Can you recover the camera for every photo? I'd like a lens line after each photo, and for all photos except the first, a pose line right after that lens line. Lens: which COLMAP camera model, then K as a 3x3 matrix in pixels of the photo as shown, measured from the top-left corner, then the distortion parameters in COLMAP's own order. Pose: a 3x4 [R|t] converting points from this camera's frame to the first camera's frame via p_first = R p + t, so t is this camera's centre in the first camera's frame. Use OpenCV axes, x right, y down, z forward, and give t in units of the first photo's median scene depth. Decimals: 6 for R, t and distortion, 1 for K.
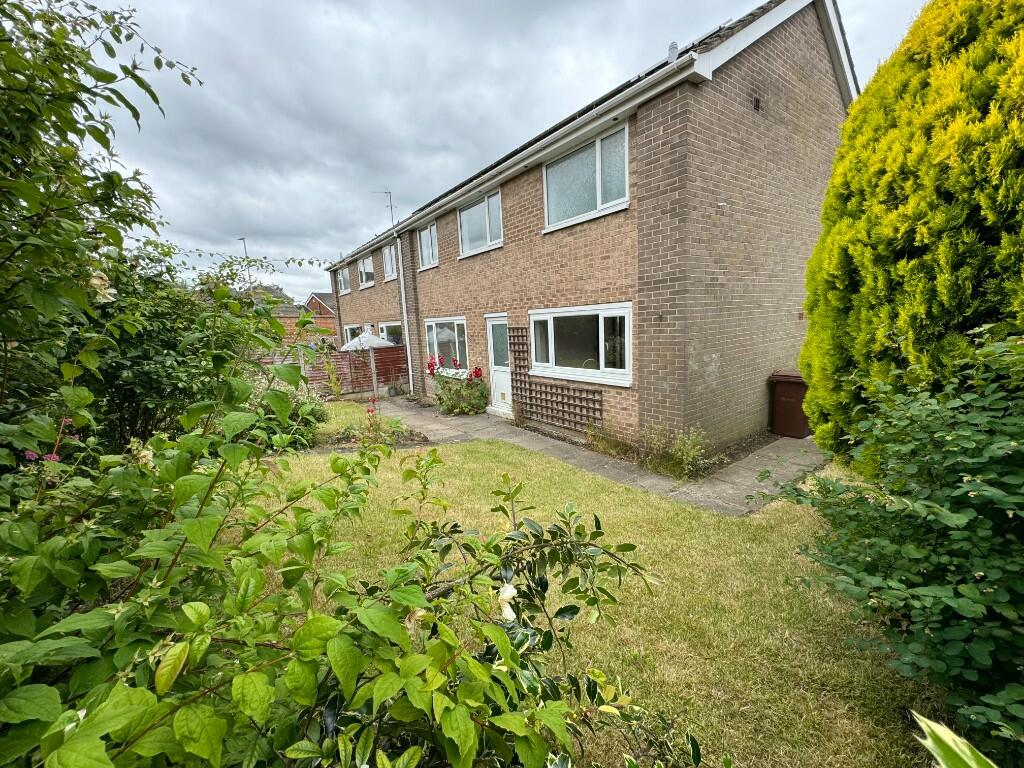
lens RADIAL K [[408.8, 0, 512.7], [0, 408.8, 384.0], [0, 0, 1]] dist [-0.001034, 0.000260]
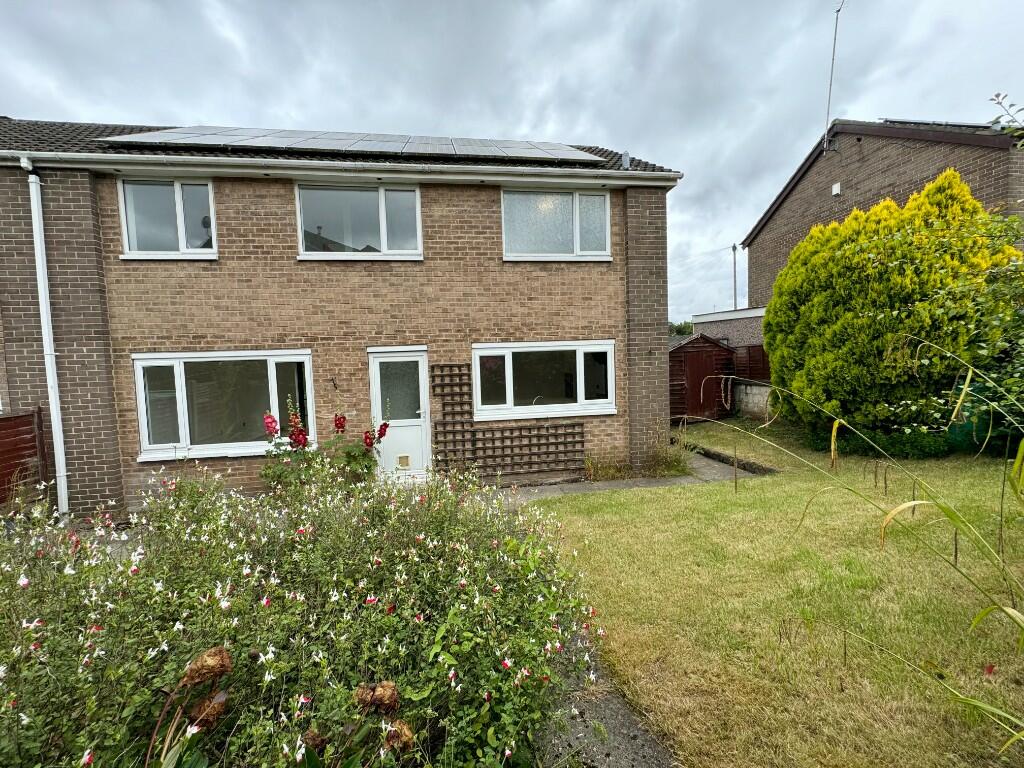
lens RADIAL K [[408.8, 0, 518.0], [0, 408.8, 384.0], [0, 0, 1]] dist [-0.001034, 0.000260]
pose [[0.464219, -0.017374, 0.885550, -0.694074], [0.145995, 0.987633, -0.057156, -0.040250], [-0.873605, 0.155818, 0.461014, 0.578198]]
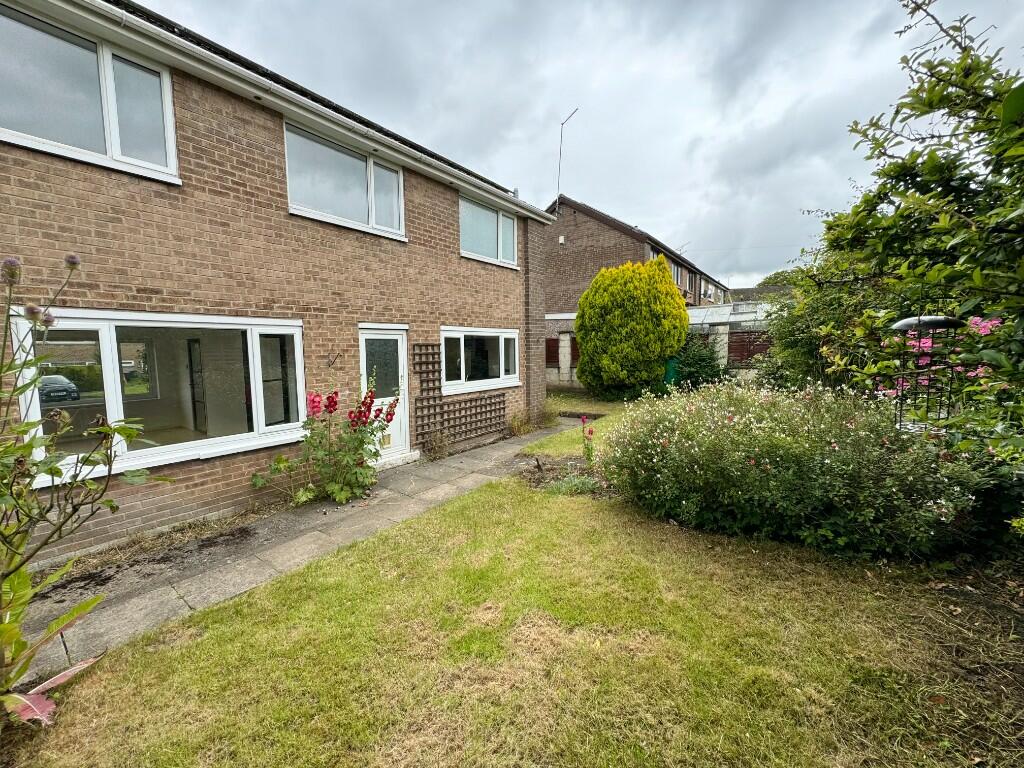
lens RADIAL K [[408.8, 0, 516.7], [0, 408.8, 384.5], [0, 0, 1]] dist [-0.001034, 0.000260]
pose [[-0.299967, -0.029915, 0.953480, -0.948715], [0.174767, 0.980868, 0.085756, -0.104921], [-0.937804, 0.192361, -0.289000, 1.194817]]
